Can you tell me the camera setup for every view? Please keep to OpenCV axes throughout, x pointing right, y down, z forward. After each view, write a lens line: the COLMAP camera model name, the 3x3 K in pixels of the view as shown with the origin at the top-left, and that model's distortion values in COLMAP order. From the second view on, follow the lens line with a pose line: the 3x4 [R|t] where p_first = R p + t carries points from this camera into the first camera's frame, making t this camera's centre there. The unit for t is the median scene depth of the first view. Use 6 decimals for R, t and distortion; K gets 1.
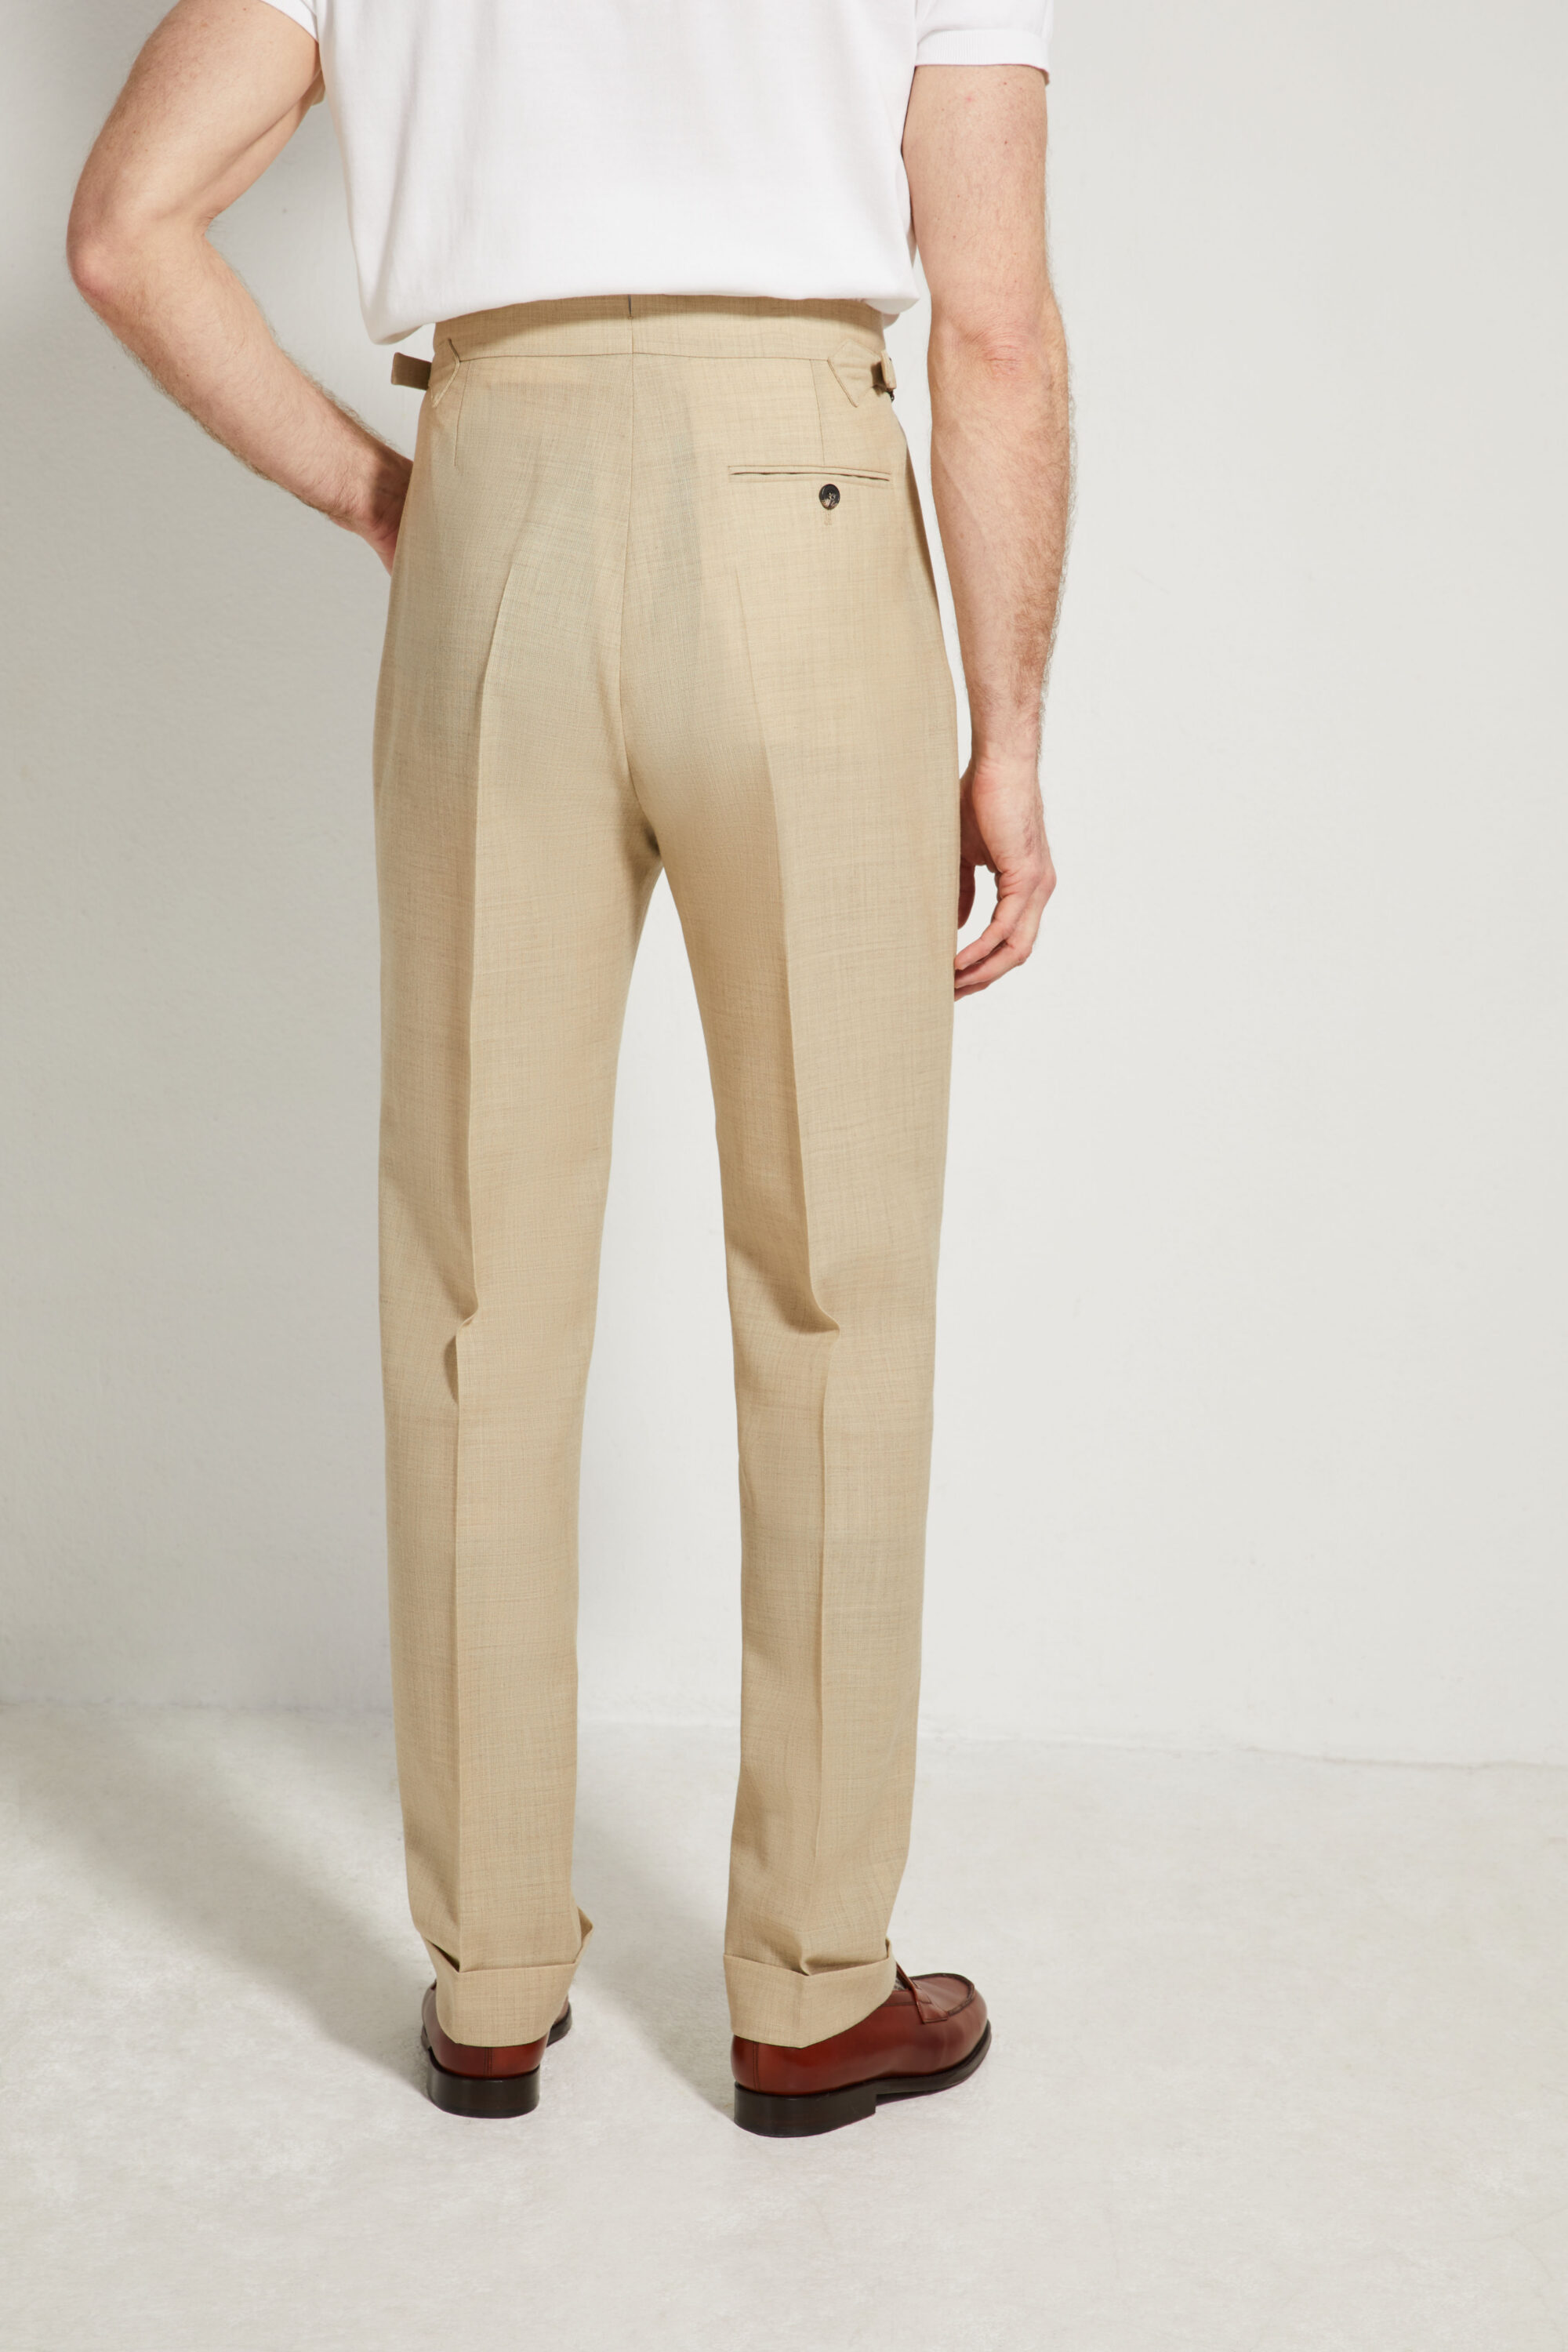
lens RADIAL K [[4404.1, 0, 784.0], [0, 4404.1, 1176.0], [0, 0, 1]] dist [-0.137068, -0.089456]
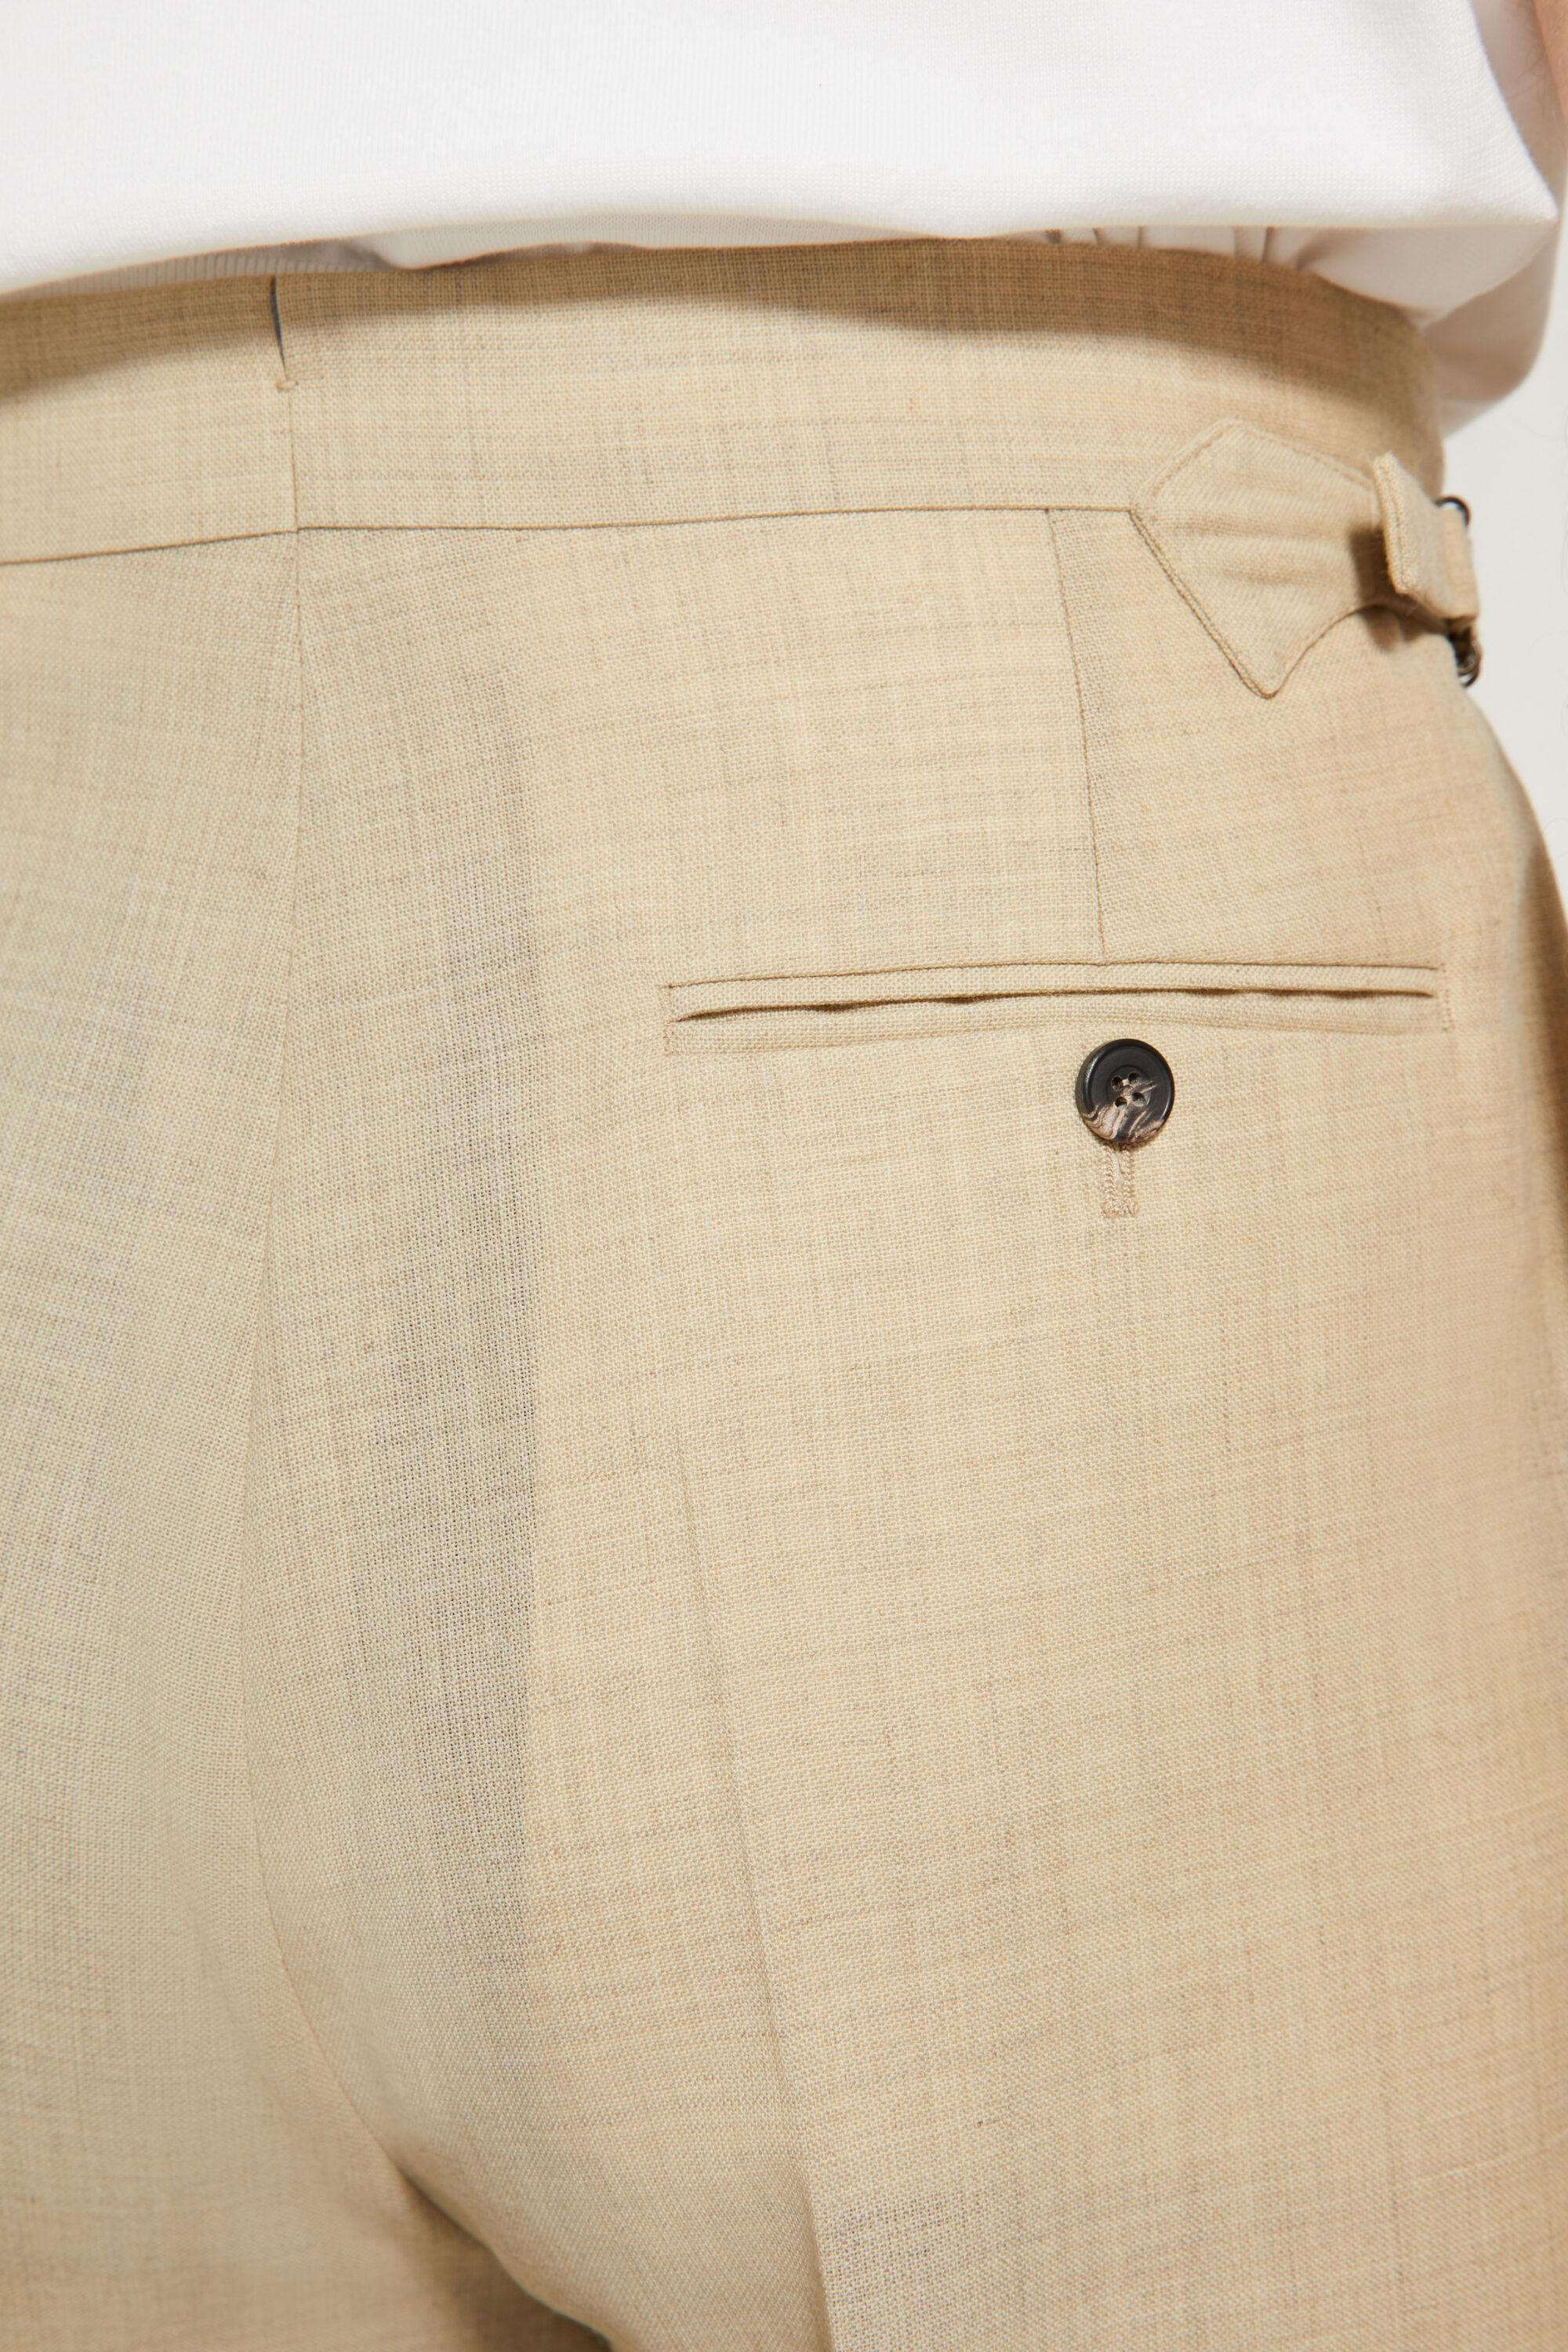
lens RADIAL K [[4404.1, 0, 784.0], [0, 4404.1, 1176.0], [0, 0, 1]] dist [-0.137068, -0.089456]
pose [[0.962772, -0.029533, -0.268697, 0.054962], [0.008971, 0.996957, -0.077436, -0.132989], [0.270166, 0.072142, 0.960107, 0.775688]]
